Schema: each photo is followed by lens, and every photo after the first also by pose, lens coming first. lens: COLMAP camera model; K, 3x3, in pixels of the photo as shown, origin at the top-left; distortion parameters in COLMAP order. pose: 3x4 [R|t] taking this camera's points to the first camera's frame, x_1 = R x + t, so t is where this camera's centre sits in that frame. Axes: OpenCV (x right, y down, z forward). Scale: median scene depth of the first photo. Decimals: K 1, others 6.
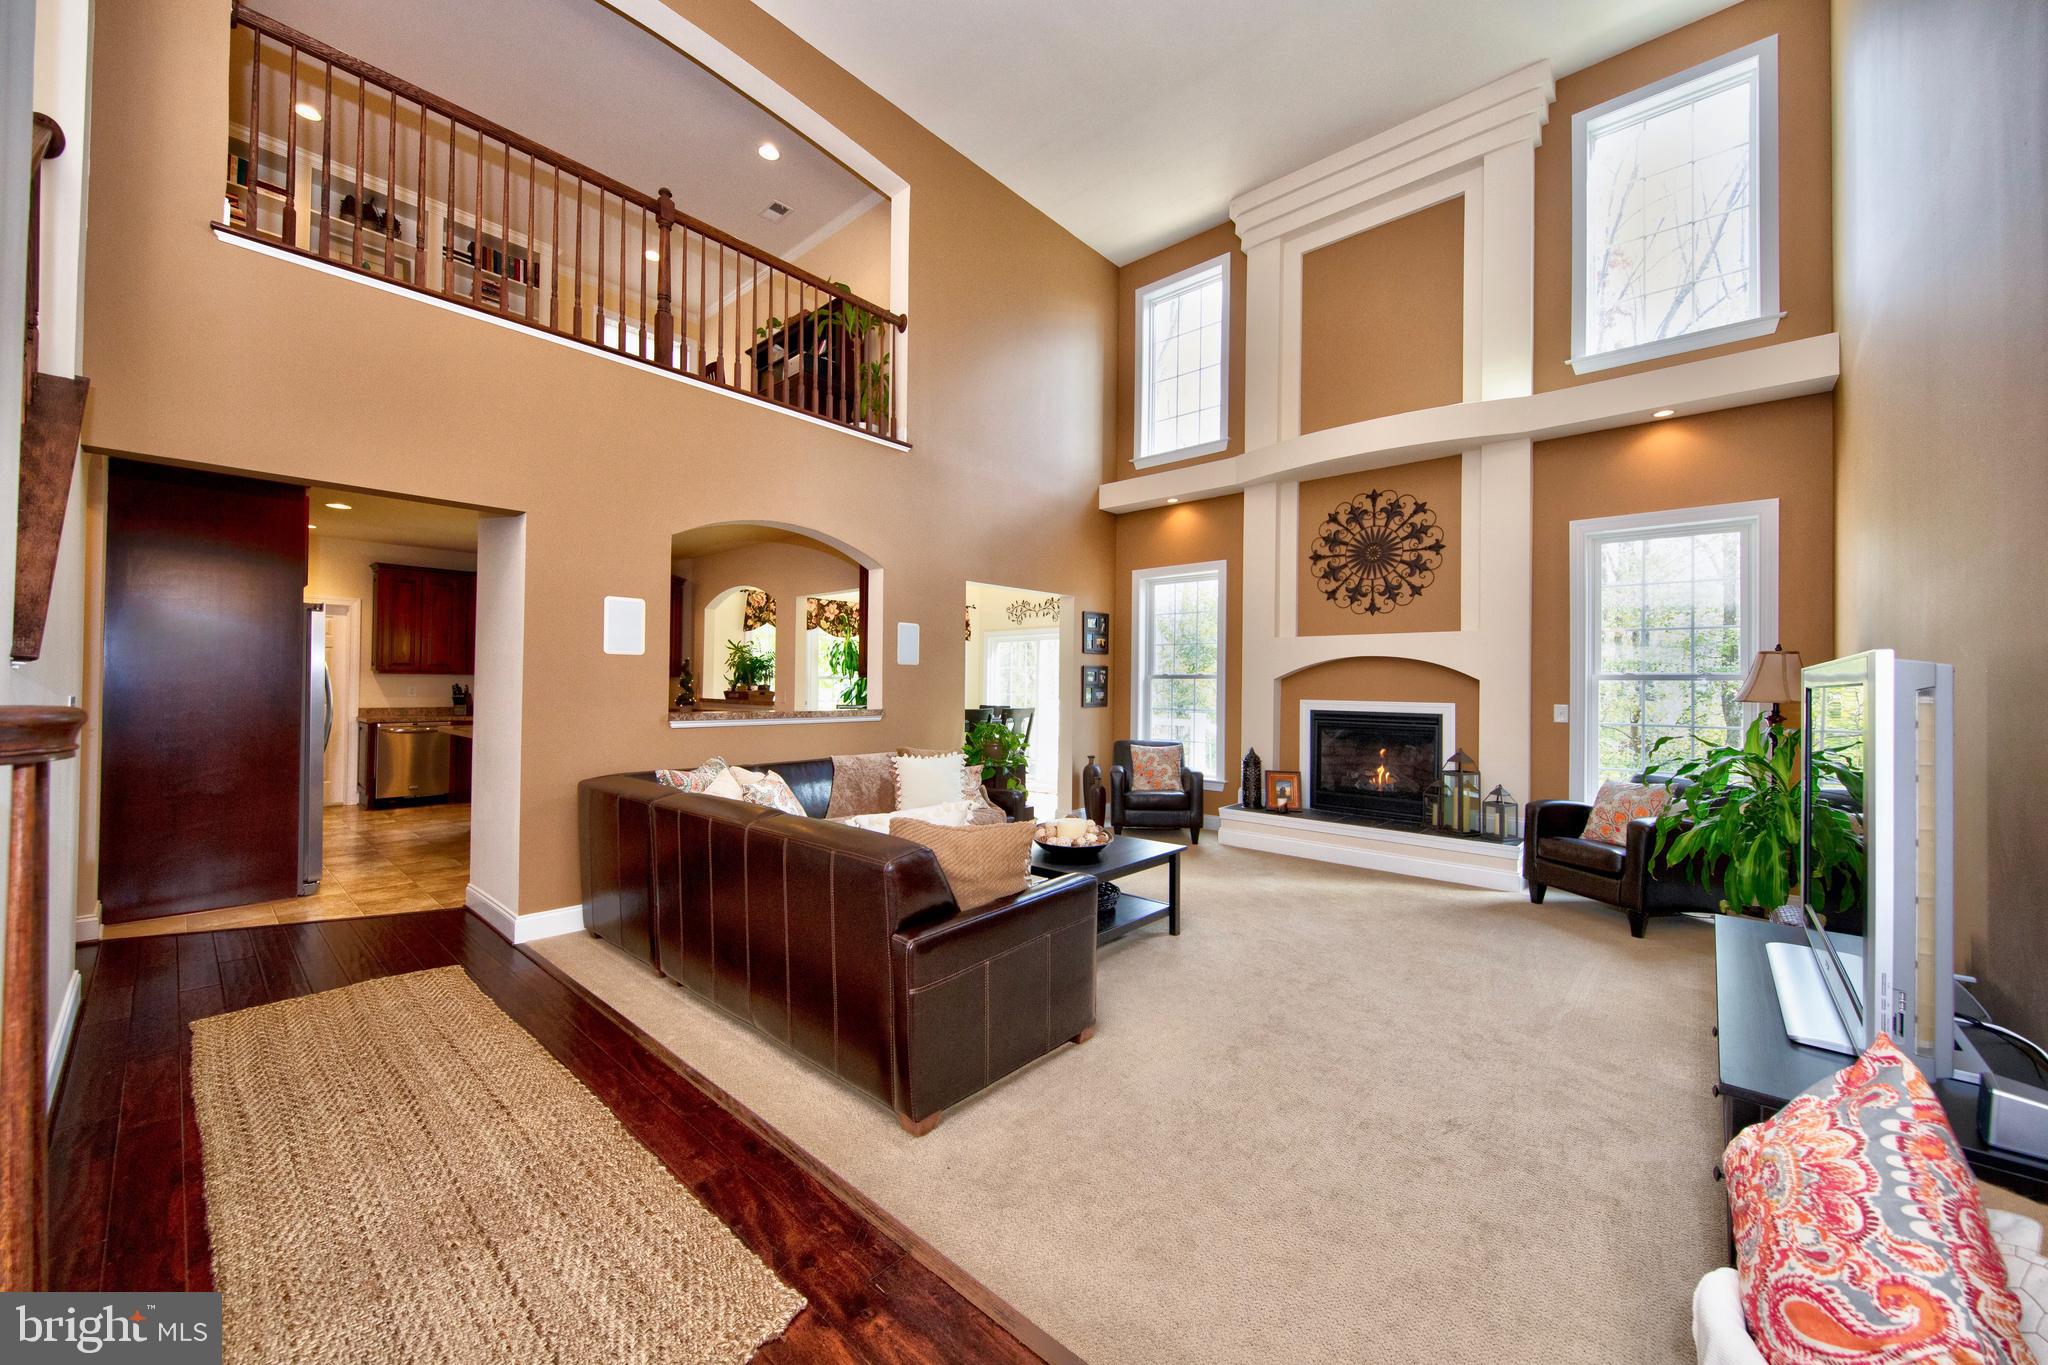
lens RADIAL K [[748.1, 0, 1025.3], [0, 748.1, 675.2], [0, 0, 1]] dist [-0.000310, -0.001592]
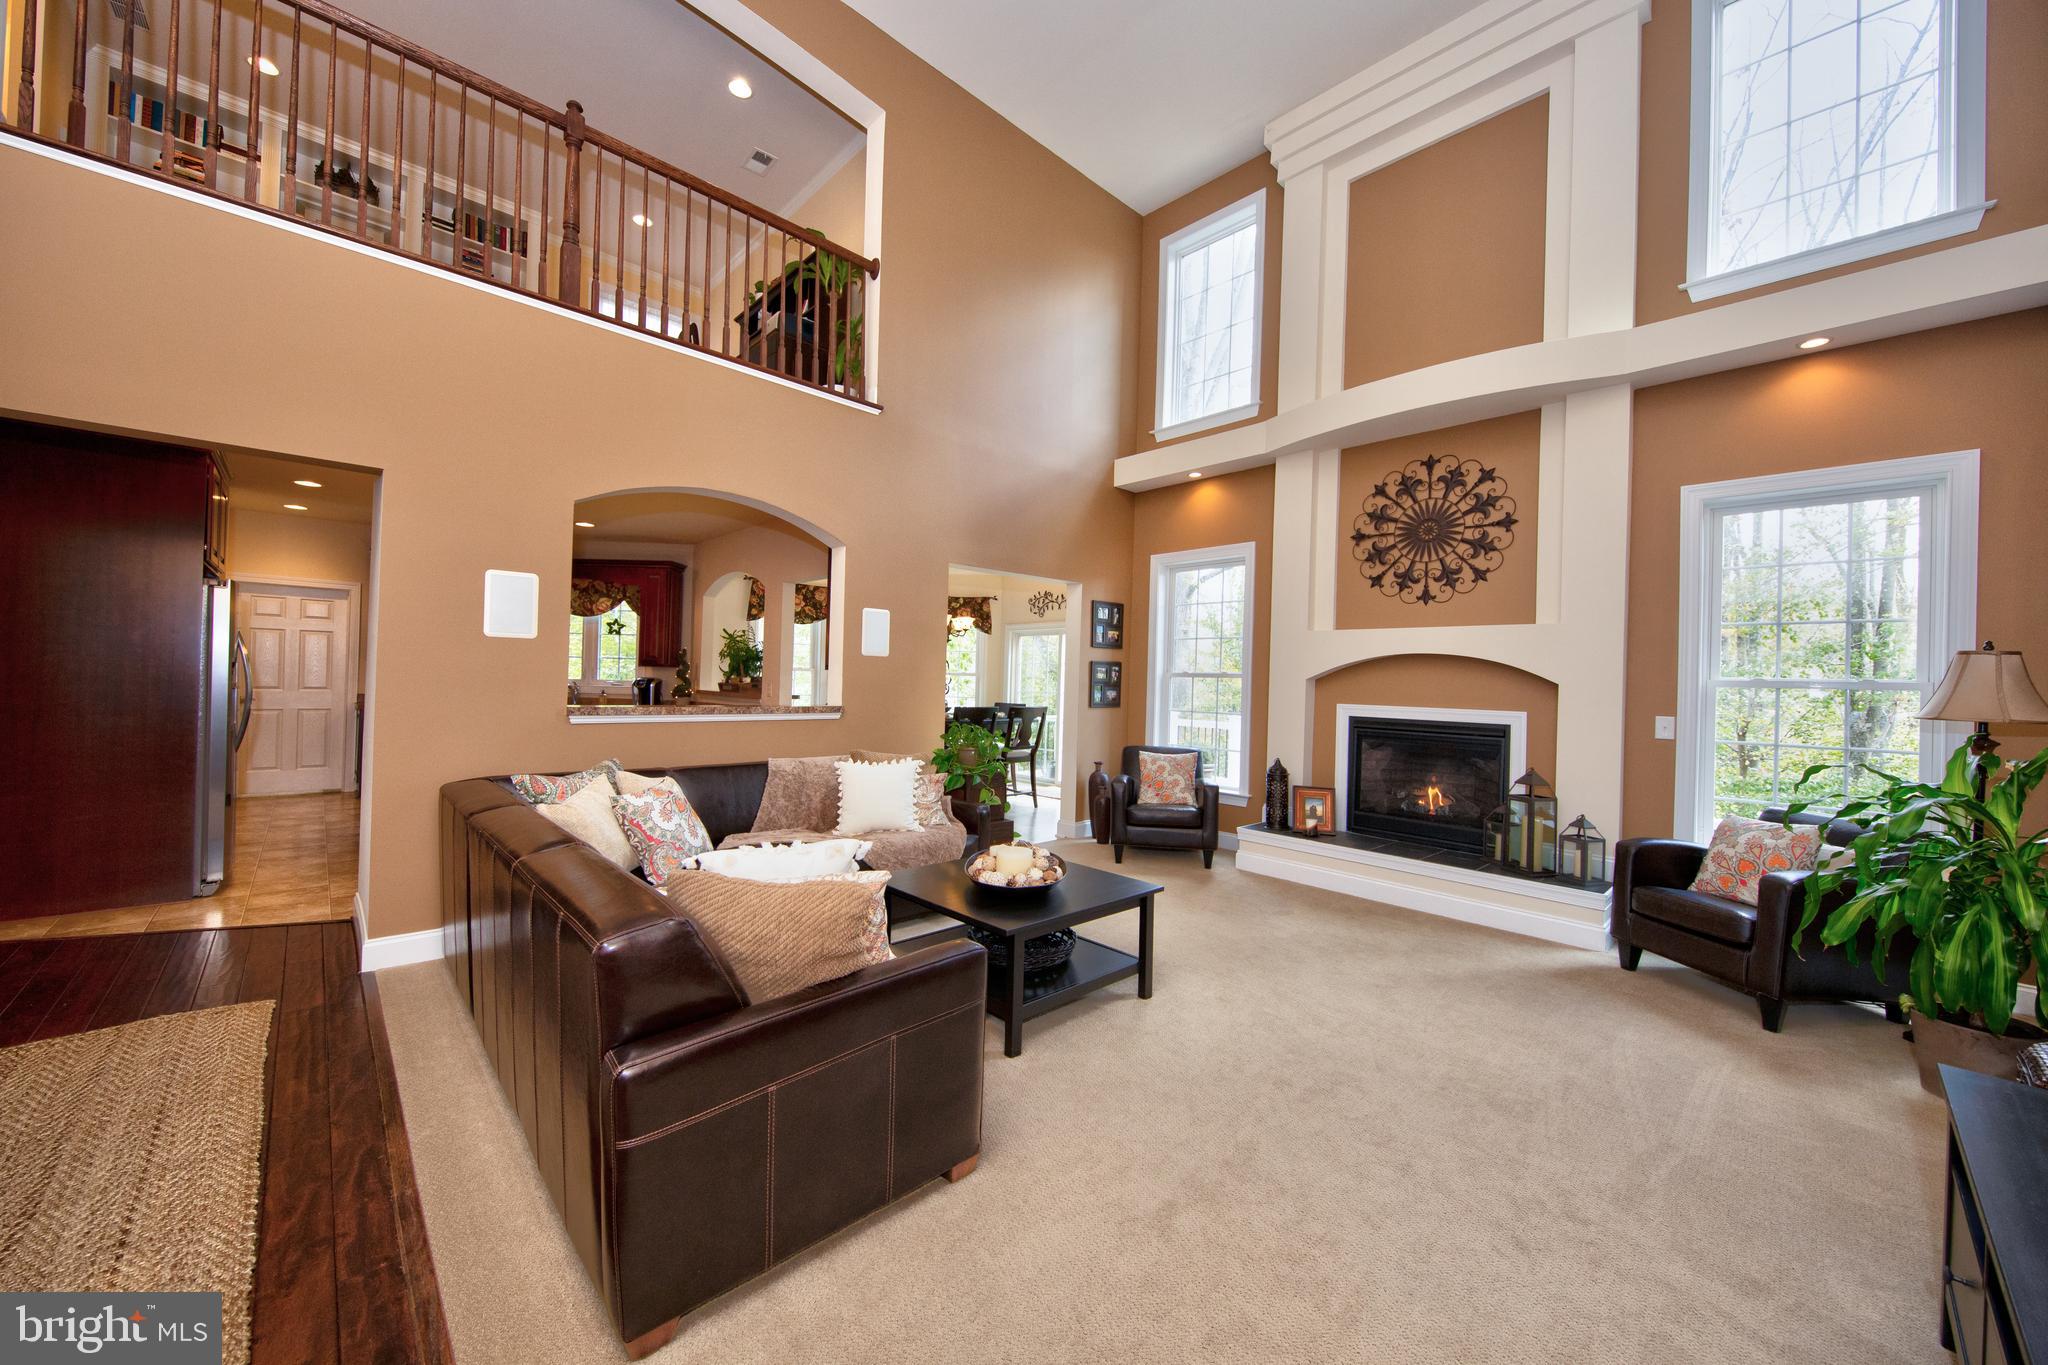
lens RADIAL K [[748.1, 0, 1020.8], [0, 748.1, 674.6], [0, 0, 1]] dist [-0.000310, -0.001592]
pose [[0.996458, 0.015420, -0.082663, 0.080906], [-0.015152, 0.999878, 0.003864, 0.001516], [0.082712, -0.002598, 0.996570, 0.124810]]
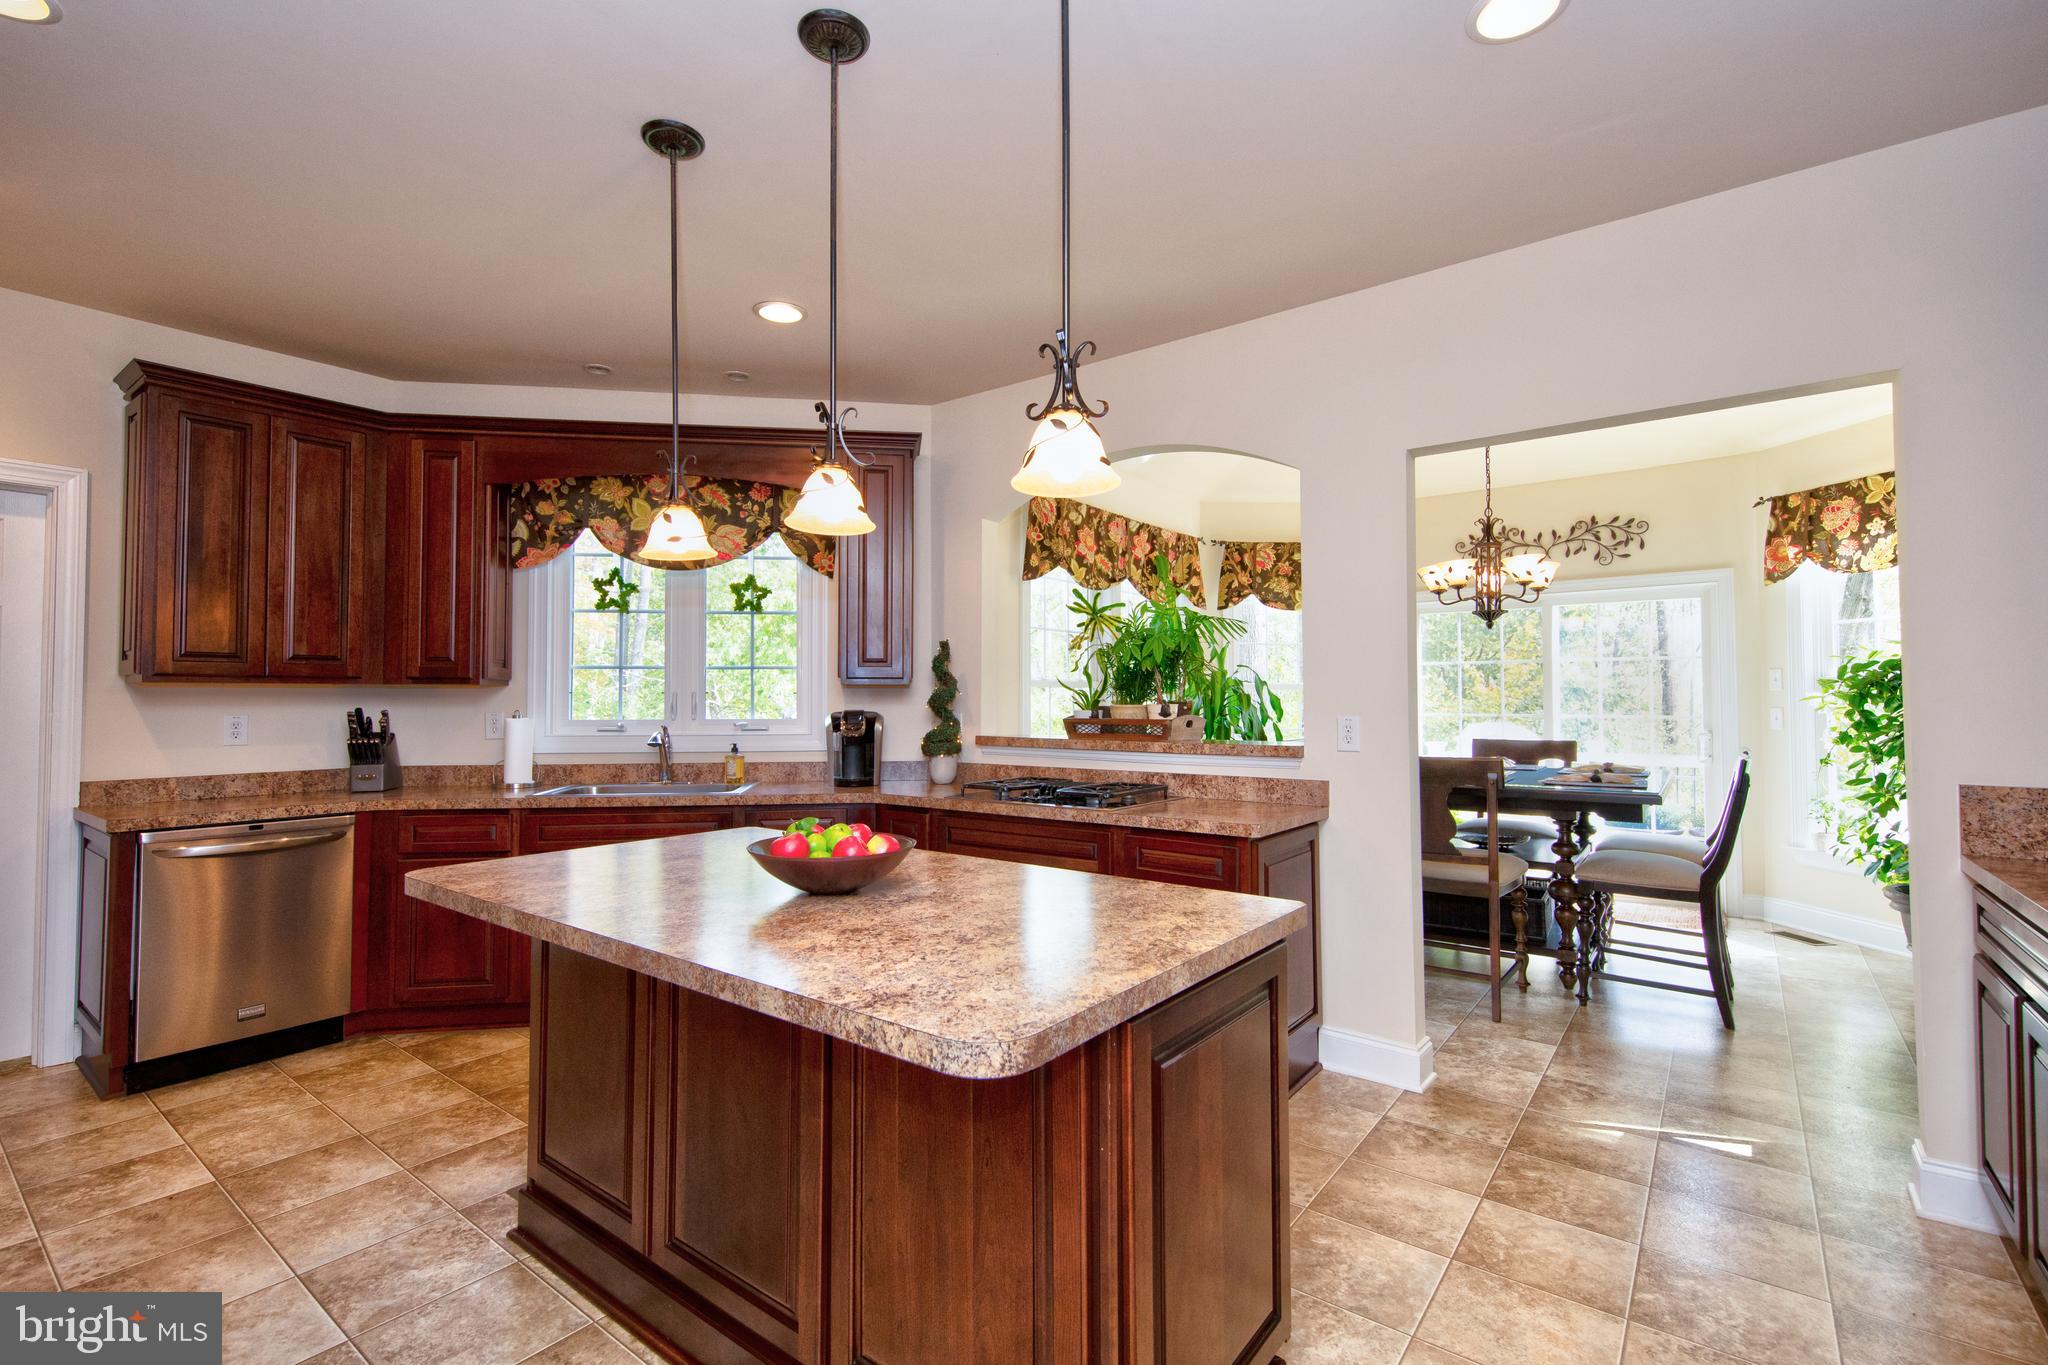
lens RADIAL K [[917.3, 0, 1006.9], [0, 917.3, 674.2], [0, 0, 1]] dist [-0.002515, -0.001040]
pose [[0.997364, -0.011529, 0.071633, -0.637067], [0.012908, 0.999740, -0.018813, 0.009273], [-0.071398, 0.019688, 0.997254, 0.705095]]
